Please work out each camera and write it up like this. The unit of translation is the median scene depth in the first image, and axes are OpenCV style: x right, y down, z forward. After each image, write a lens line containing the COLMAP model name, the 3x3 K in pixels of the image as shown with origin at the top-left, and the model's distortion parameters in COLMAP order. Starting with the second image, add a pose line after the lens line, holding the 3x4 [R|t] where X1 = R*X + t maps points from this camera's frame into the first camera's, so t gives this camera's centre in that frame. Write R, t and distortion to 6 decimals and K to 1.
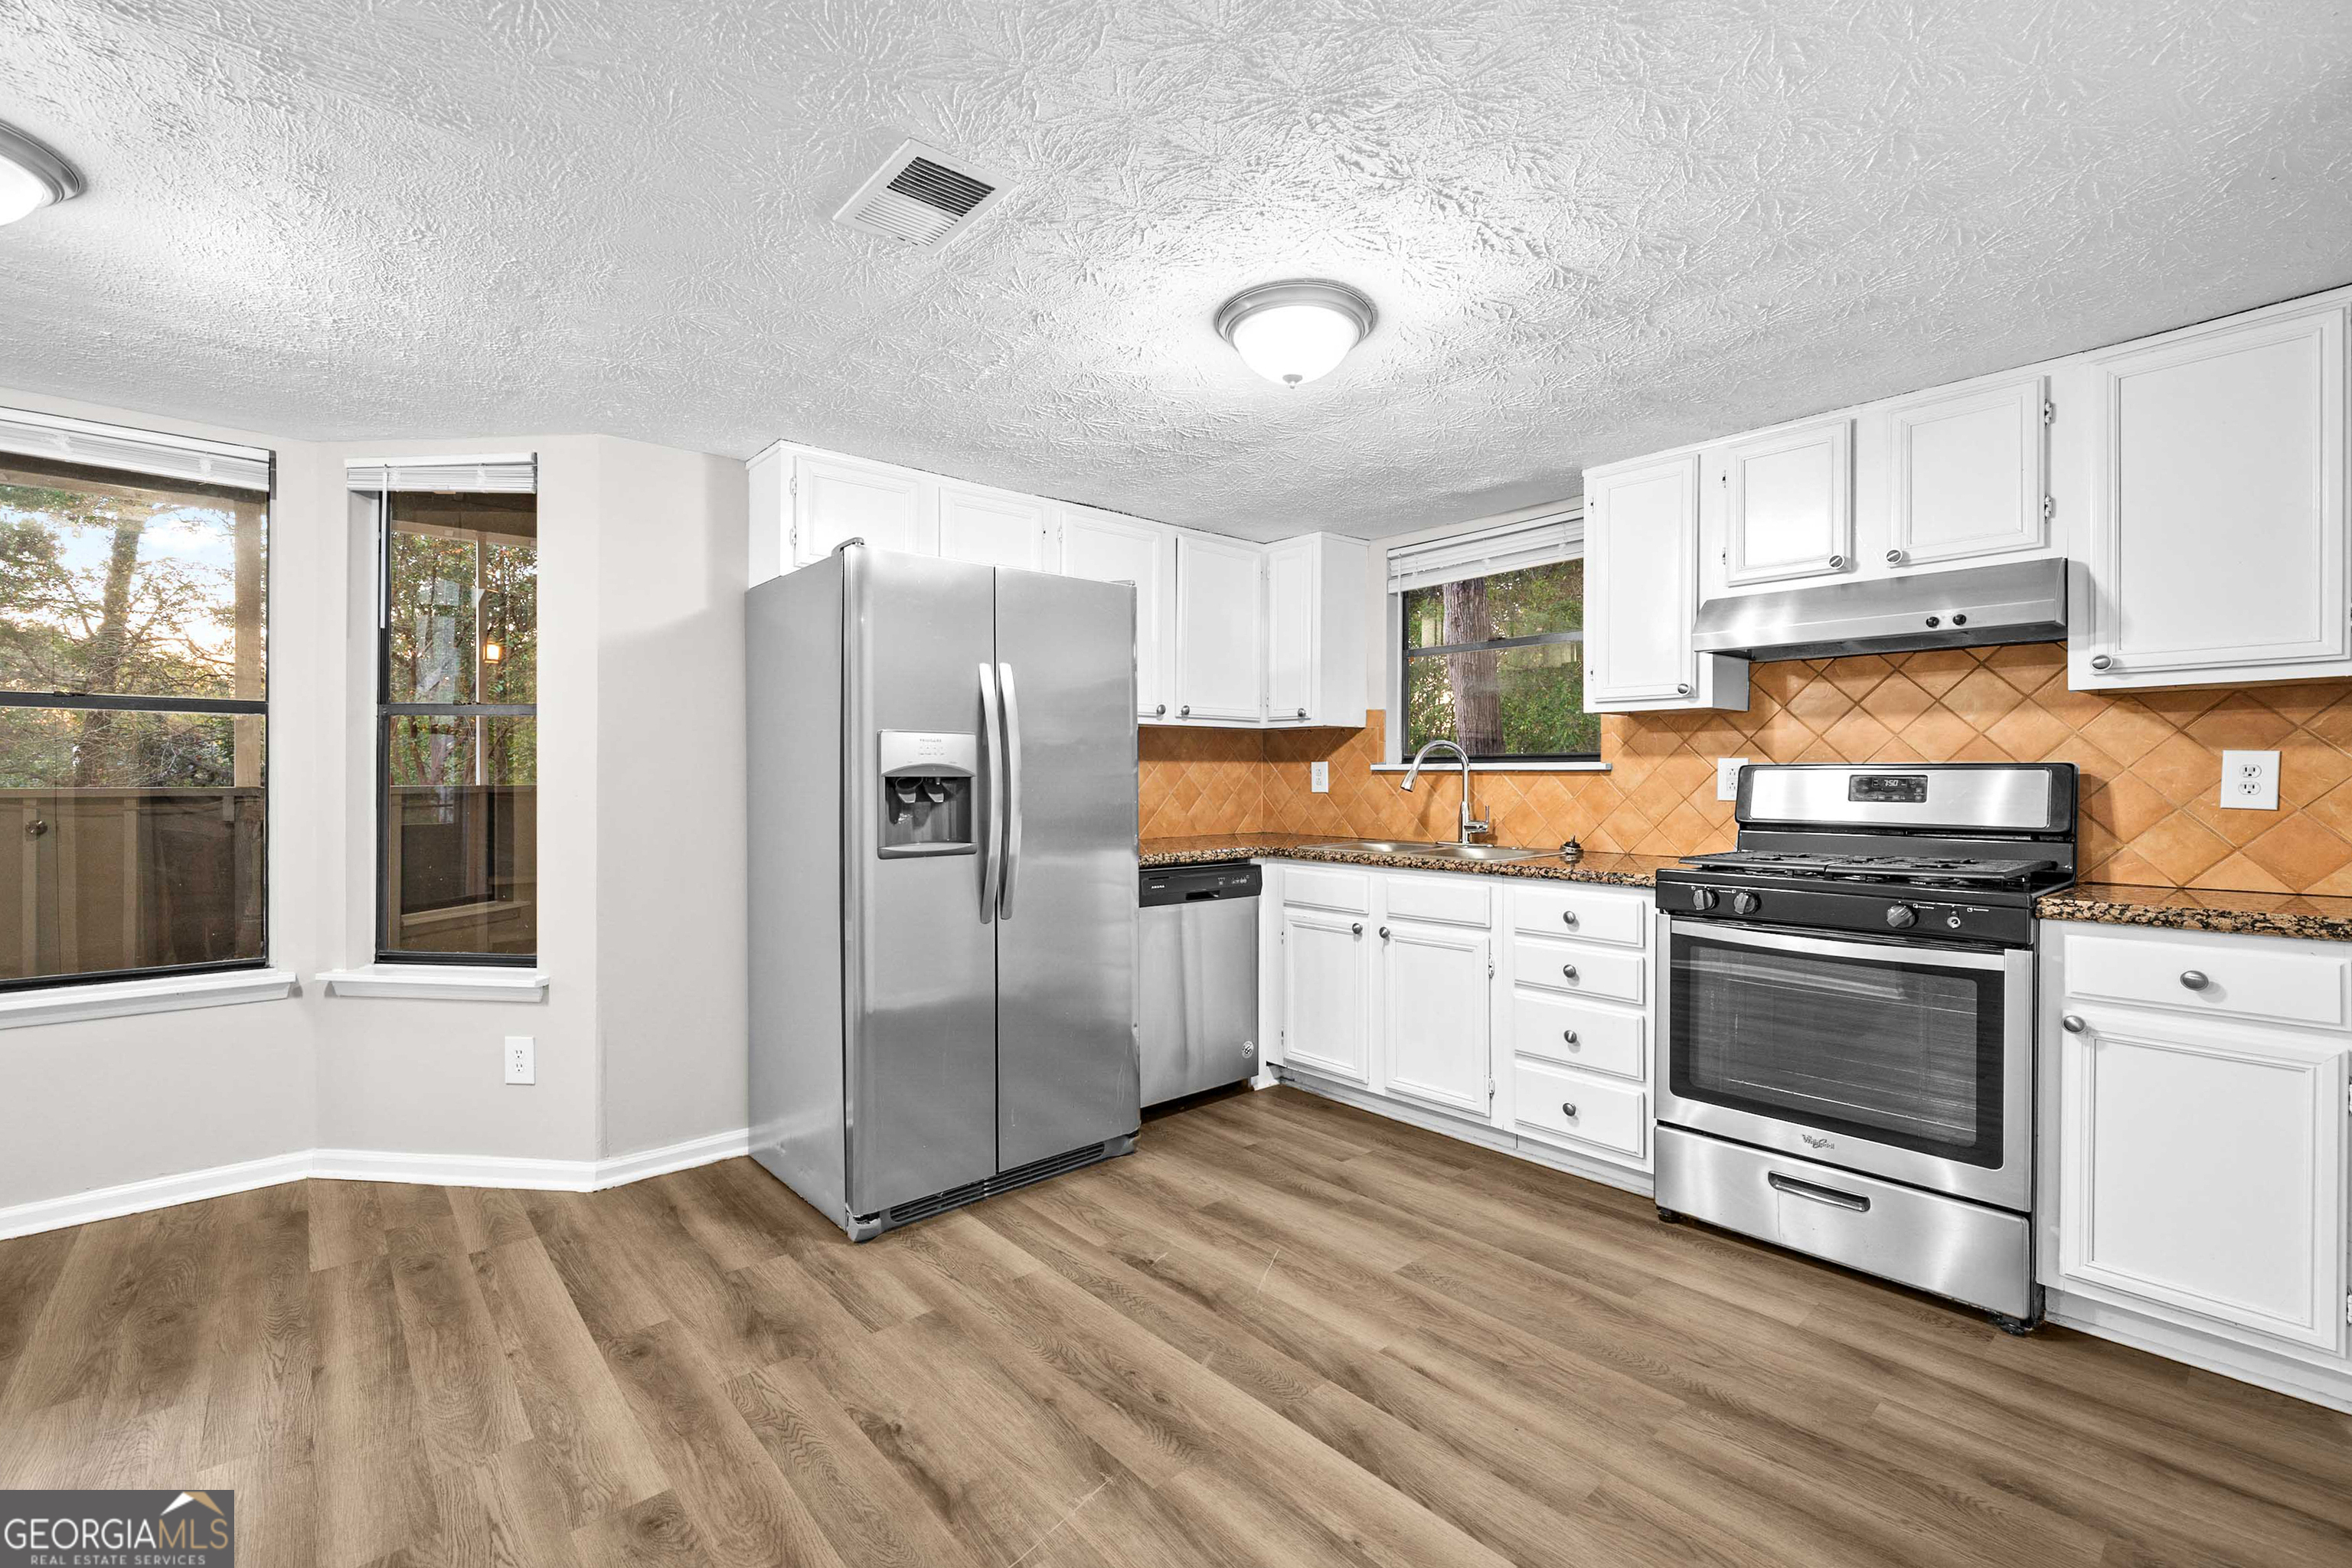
lens RADIAL K [[997.0, 0, 1174.6], [0, 997.0, 782.5], [0, 0, 1]] dist [0.000523, 0.000318]
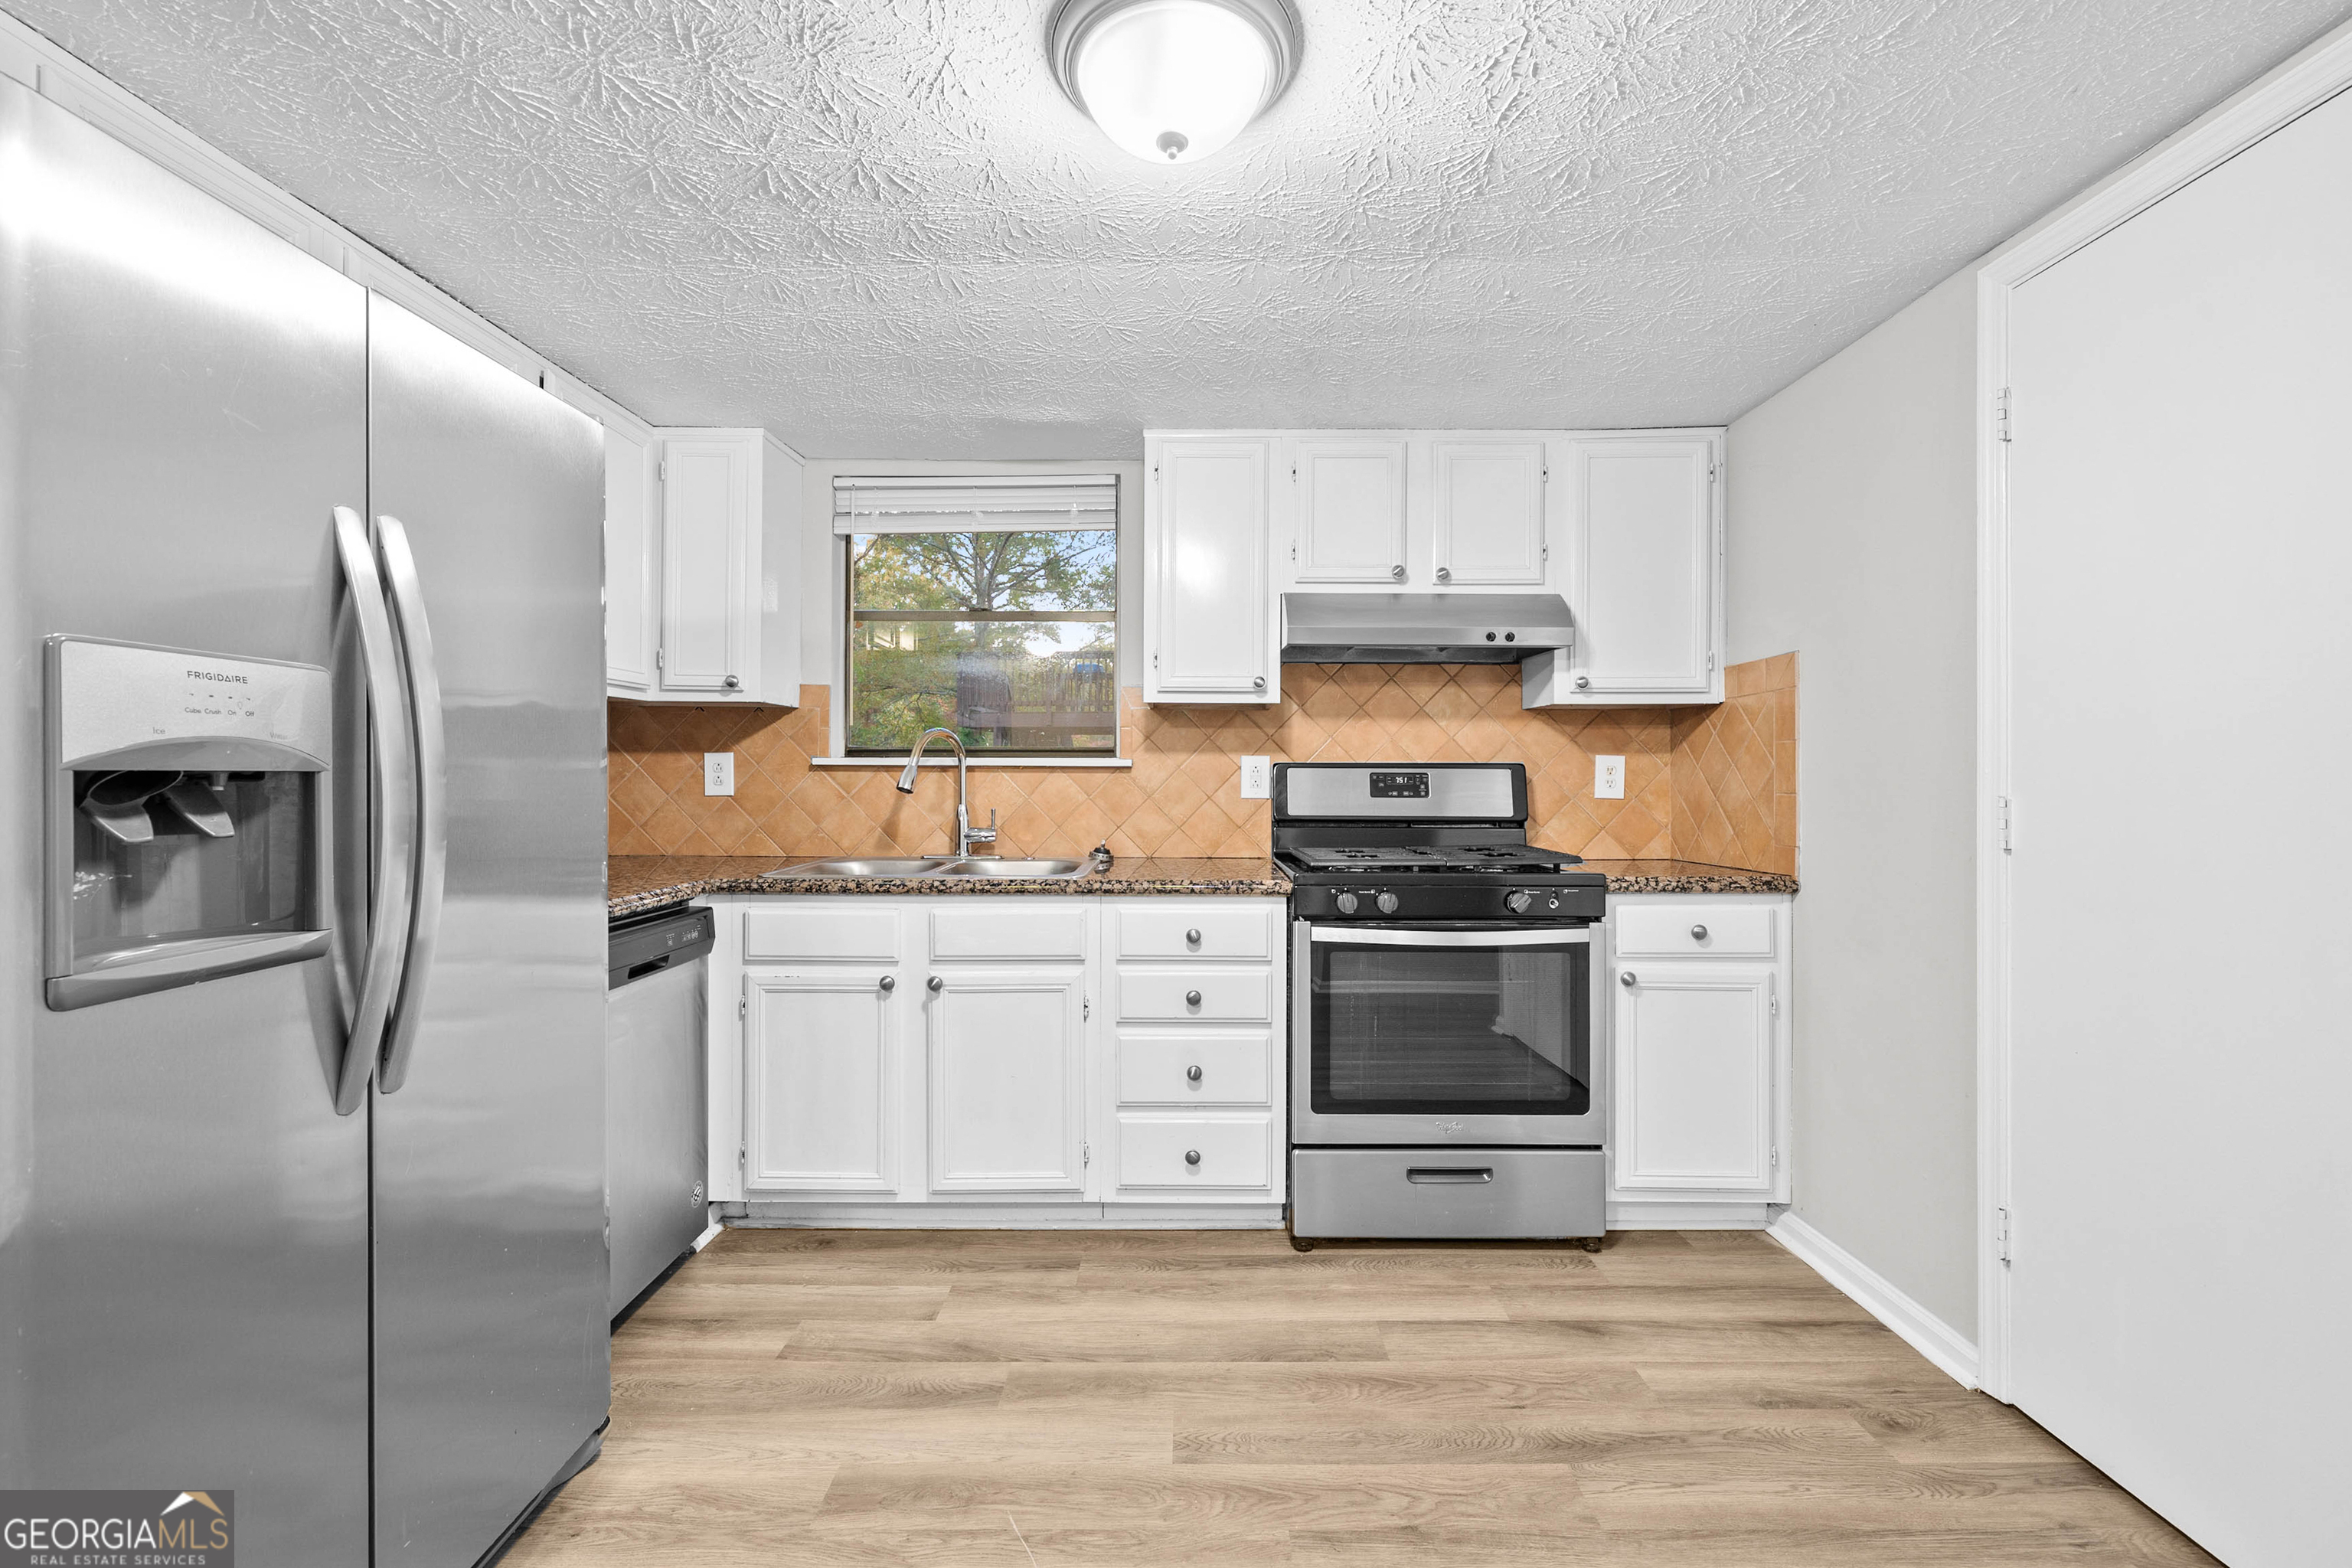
lens RADIAL K [[997.0, 0, 1175.4], [0, 997.0, 776.3], [0, 0, 1]] dist [0.000523, 0.000318]
pose [[0.664286, 0.000268, 0.747478, -0.274798], [0.002780, 0.999992, -0.002829, -0.001433], [-0.747473, 0.003957, 0.664280, 0.451818]]
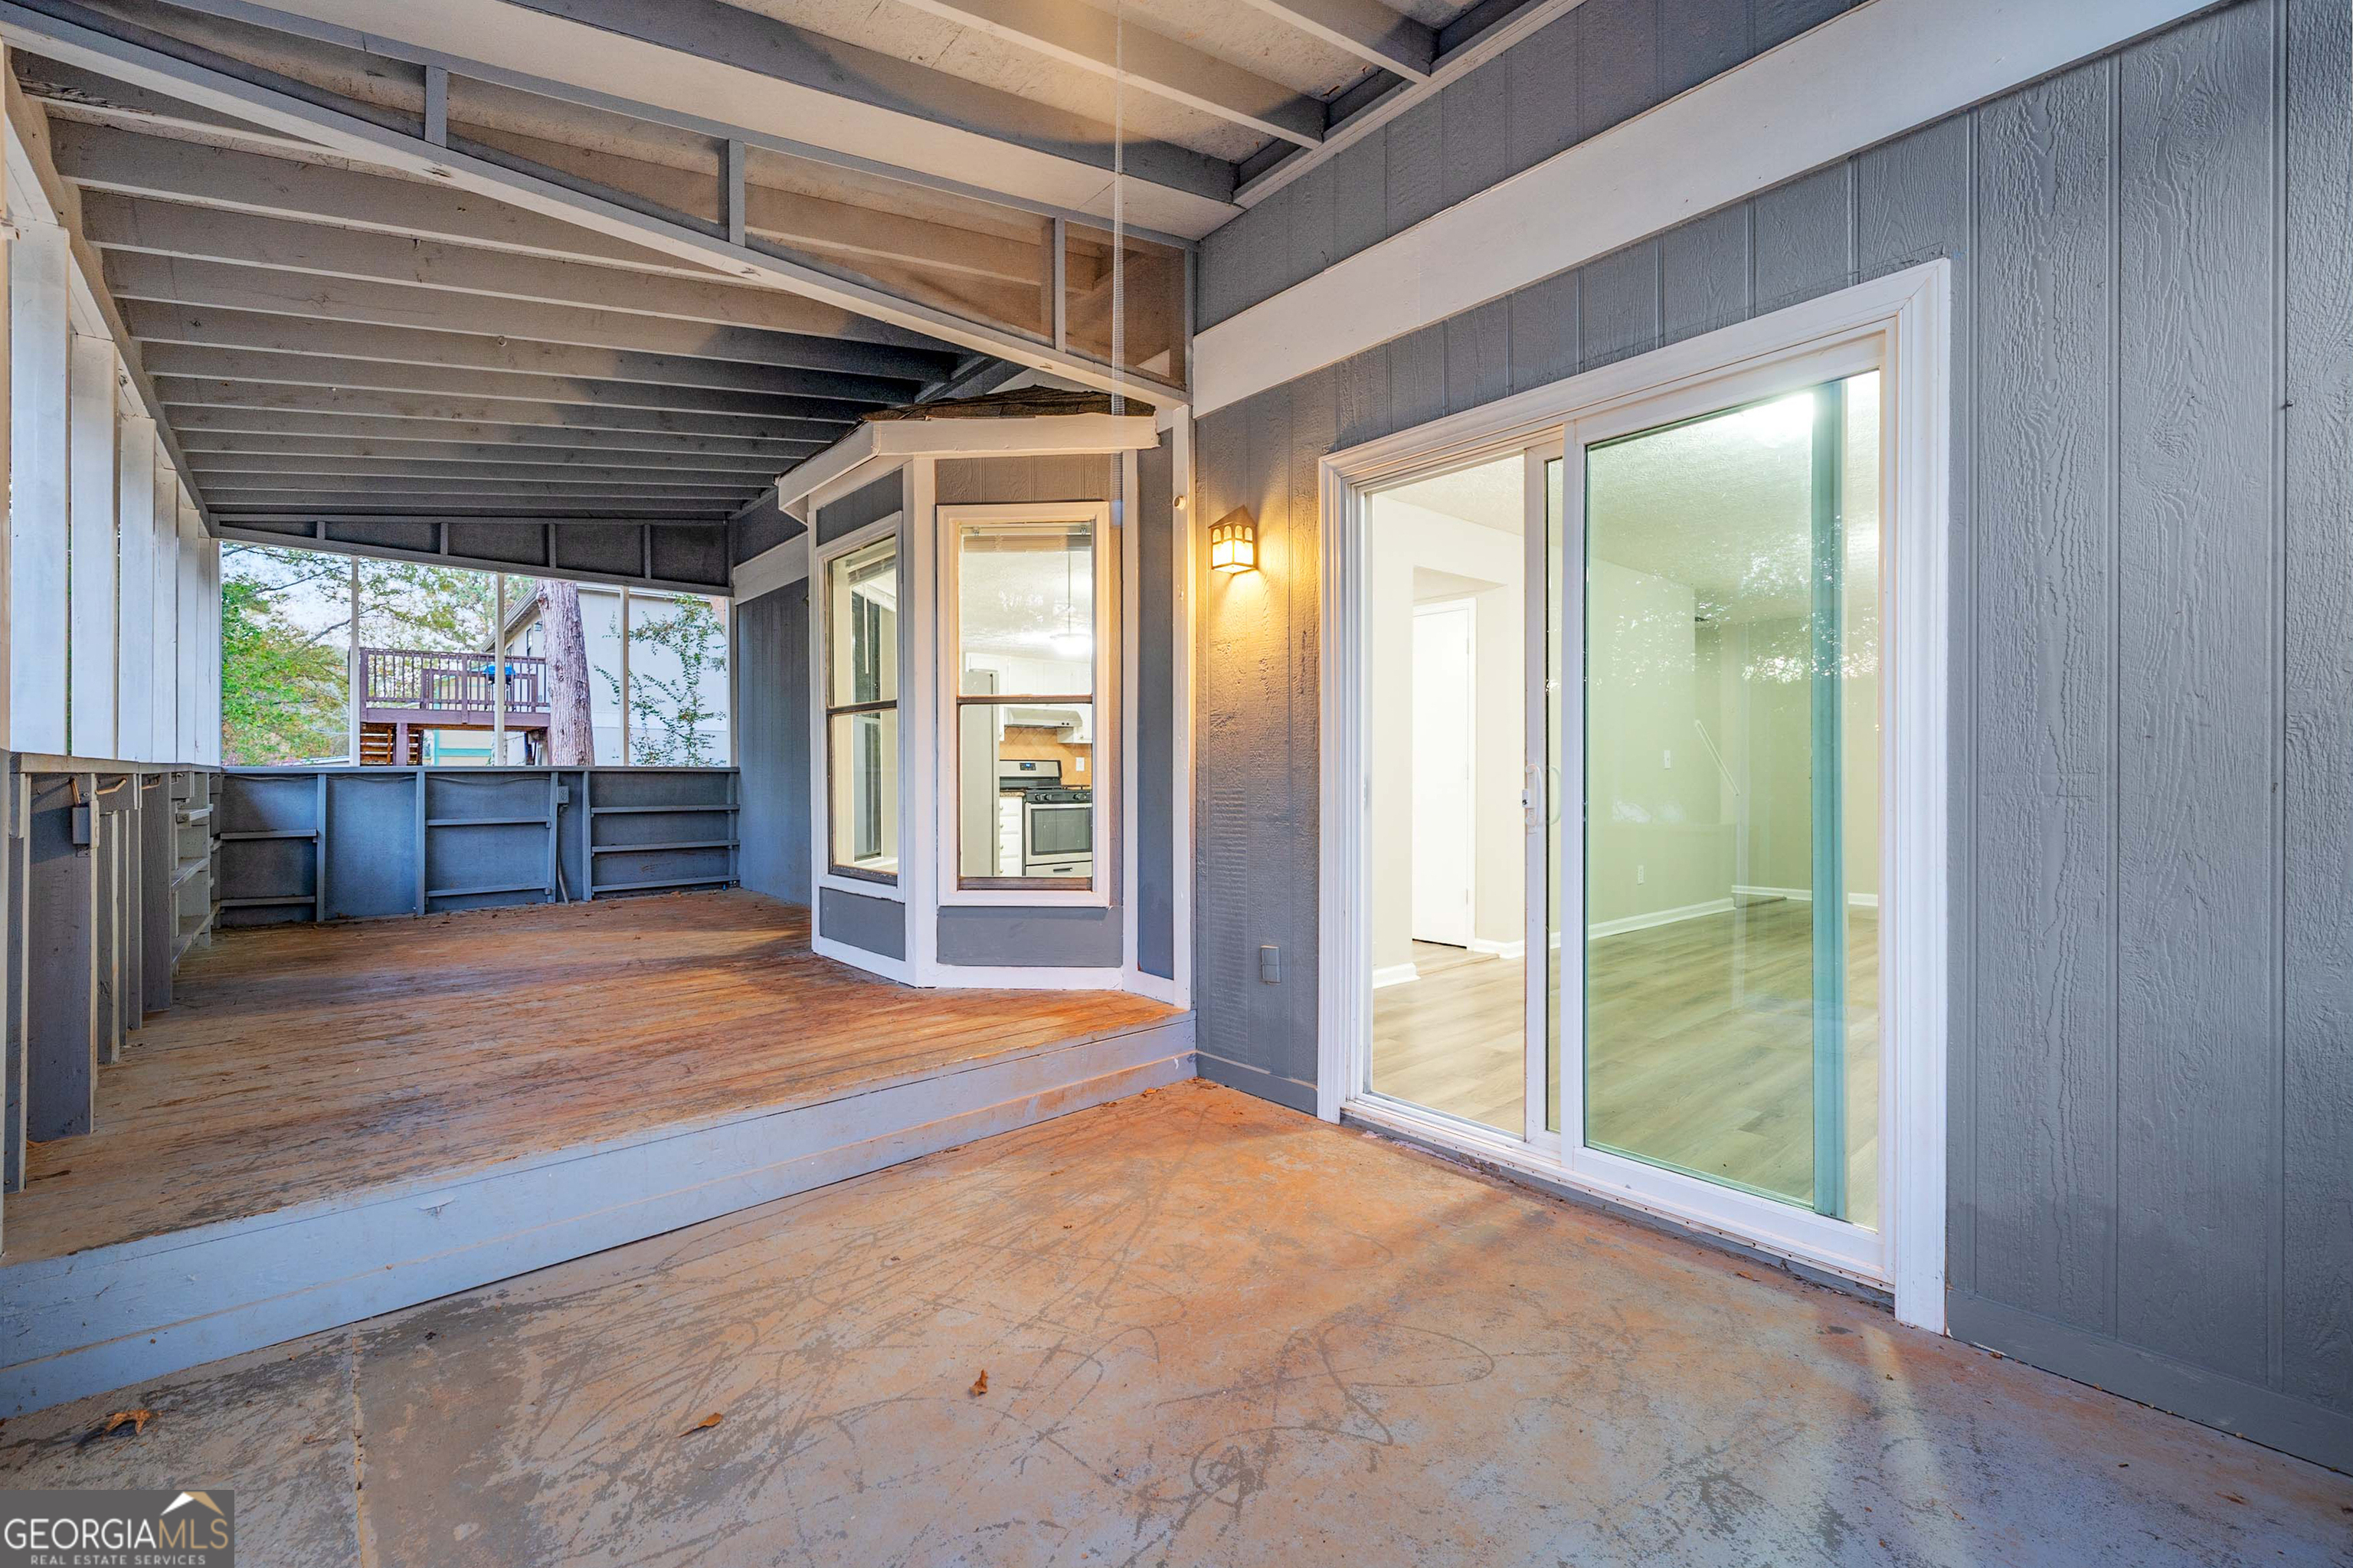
lens RADIAL K [[997.5, 0, 1183.4], [0, 997.5, 776.4], [0, 0, 1]] dist [0.000523, 0.000318]
pose [[0.002892, -0.002993, 0.999991, -2.779440], [0.005759, 0.999979, 0.002976, 0.032875], [-0.999979, 0.005751, 0.002909, 0.444649]]
